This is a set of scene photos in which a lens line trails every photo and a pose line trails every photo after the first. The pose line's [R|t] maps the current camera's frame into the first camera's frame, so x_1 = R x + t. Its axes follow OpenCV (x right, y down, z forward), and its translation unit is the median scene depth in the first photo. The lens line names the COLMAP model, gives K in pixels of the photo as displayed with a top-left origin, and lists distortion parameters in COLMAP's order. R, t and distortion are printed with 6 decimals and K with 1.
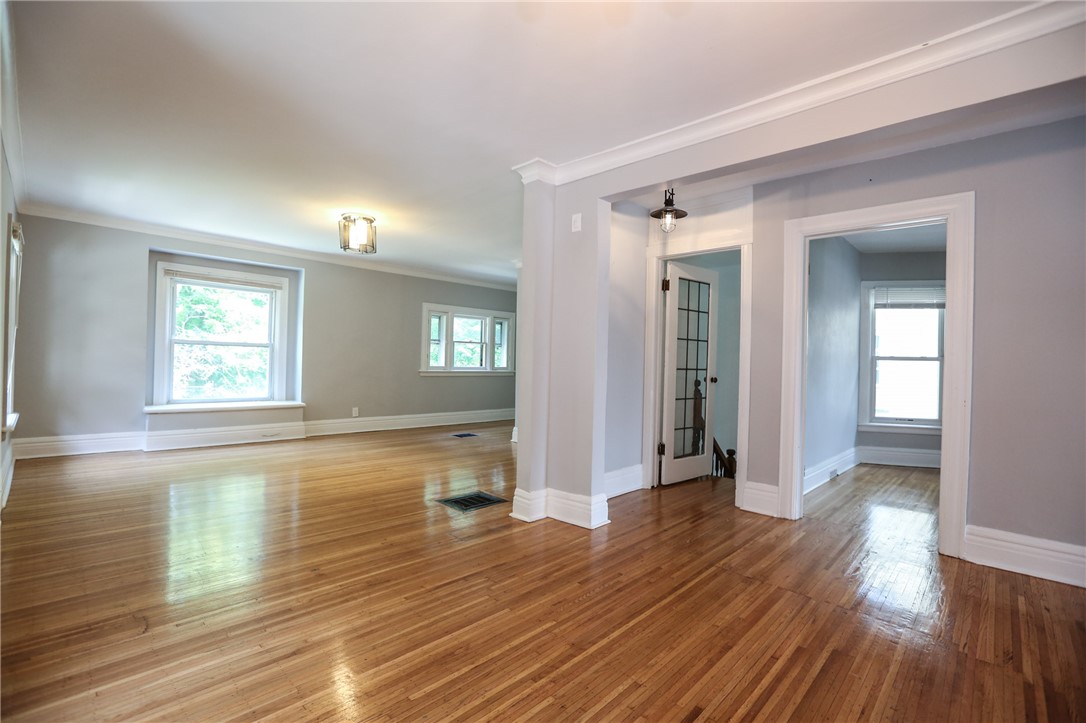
lens RADIAL K [[495.9, 0, 539.2], [0, 495.9, 361.9], [0, 0, 1]] dist [-0.046695, 0.014395]
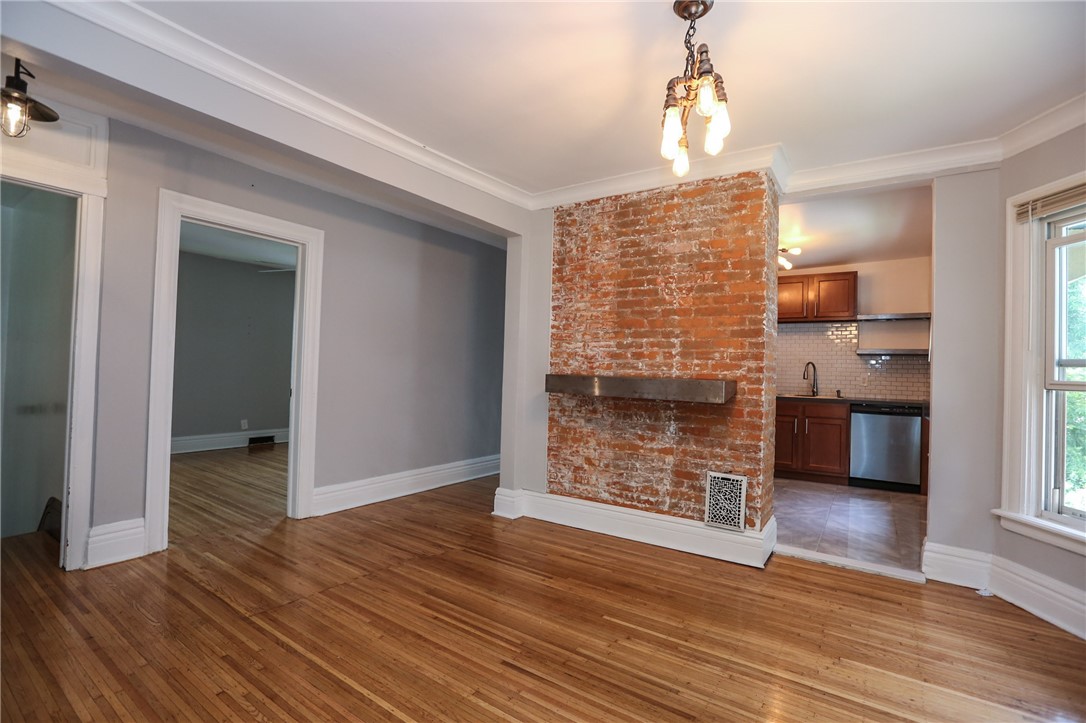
lens RADIAL K [[495.9, 0, 541.3], [0, 495.9, 360.7], [0, 0, 1]] dist [-0.046695, 0.014395]
pose [[-0.168984, -0.016382, 0.985483, -0.249437], [-0.031153, 0.999451, 0.011272, -0.019217], [-0.985126, -0.028796, -0.169402, 0.315960]]
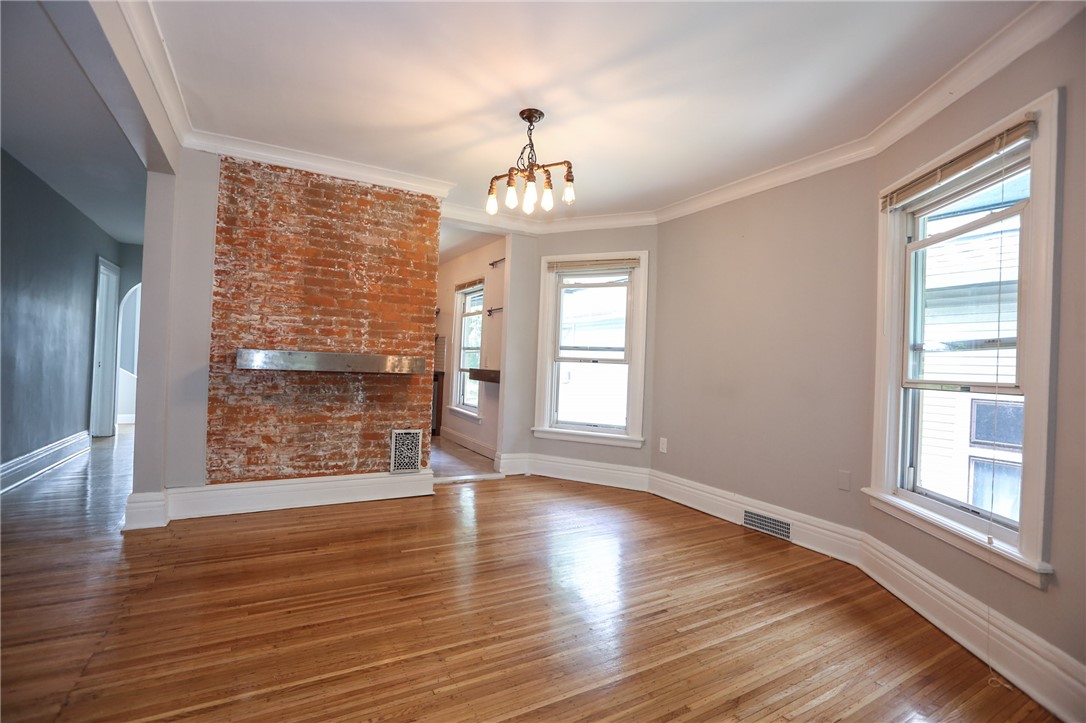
lens RADIAL K [[495.9, 0, 537.2], [0, 495.9, 357.9], [0, 0, 1]] dist [-0.046695, 0.014395]
pose [[-0.956344, -0.060803, 0.285848, -0.117091], [-0.063426, 0.997987, 0.000081, -0.006306], [-0.285277, -0.018053, -0.958275, 0.633130]]
